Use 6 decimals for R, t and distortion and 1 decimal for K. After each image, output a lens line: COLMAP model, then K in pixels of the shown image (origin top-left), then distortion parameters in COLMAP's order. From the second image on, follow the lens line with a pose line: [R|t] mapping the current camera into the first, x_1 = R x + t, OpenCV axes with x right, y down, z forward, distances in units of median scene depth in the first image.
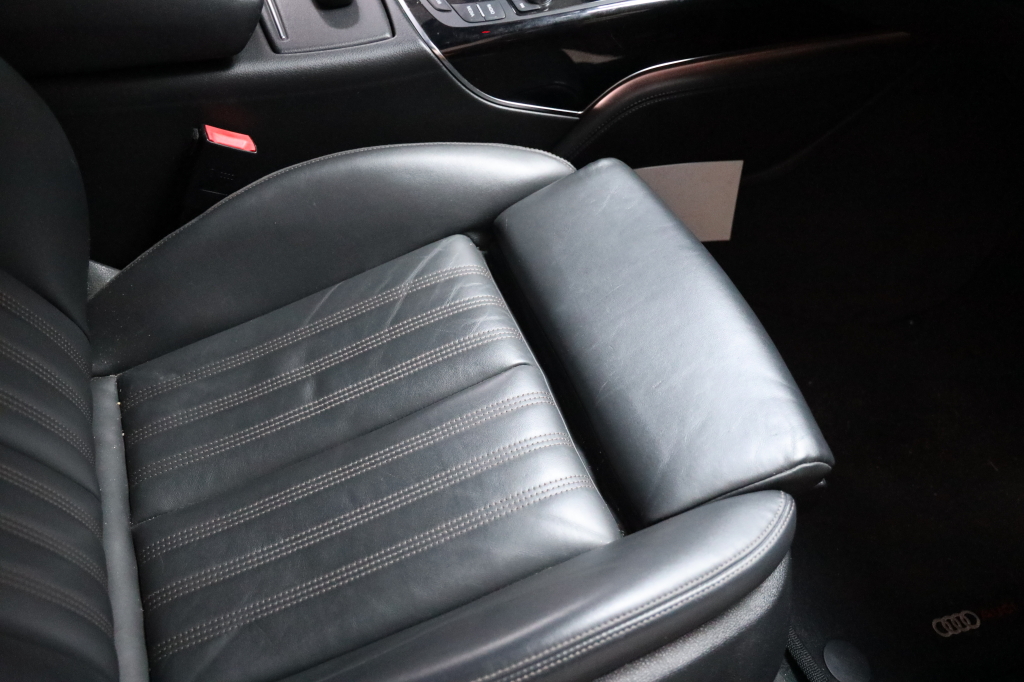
lens RADIAL K [[850.2, 0, 521.5], [0, 850.2, 337.1], [0, 0, 1]] dist [-0.030436, 0.009505]
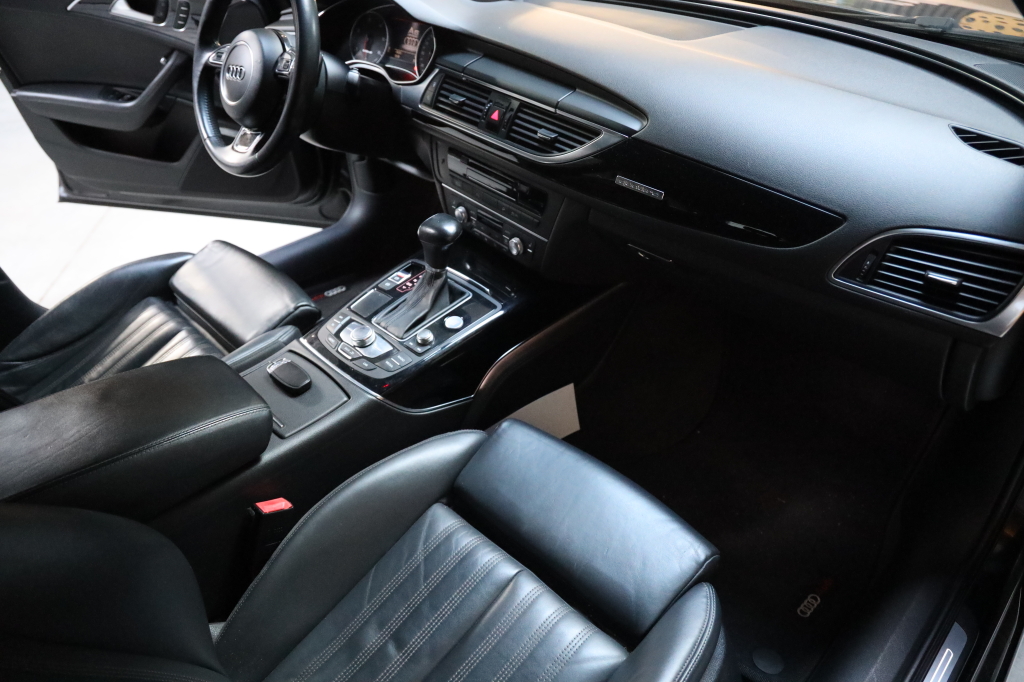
lens RADIAL K [[699.2, 0, 507.1], [0, 699.2, 340.4], [0, 0, 1]] dist [-0.076881, 0.033395]
pose [[0.907534, -0.335102, 0.253159, -0.183502], [0.380865, 0.910709, -0.159850, -0.147932], [-0.176988, 0.241488, 0.954127, -0.279048]]
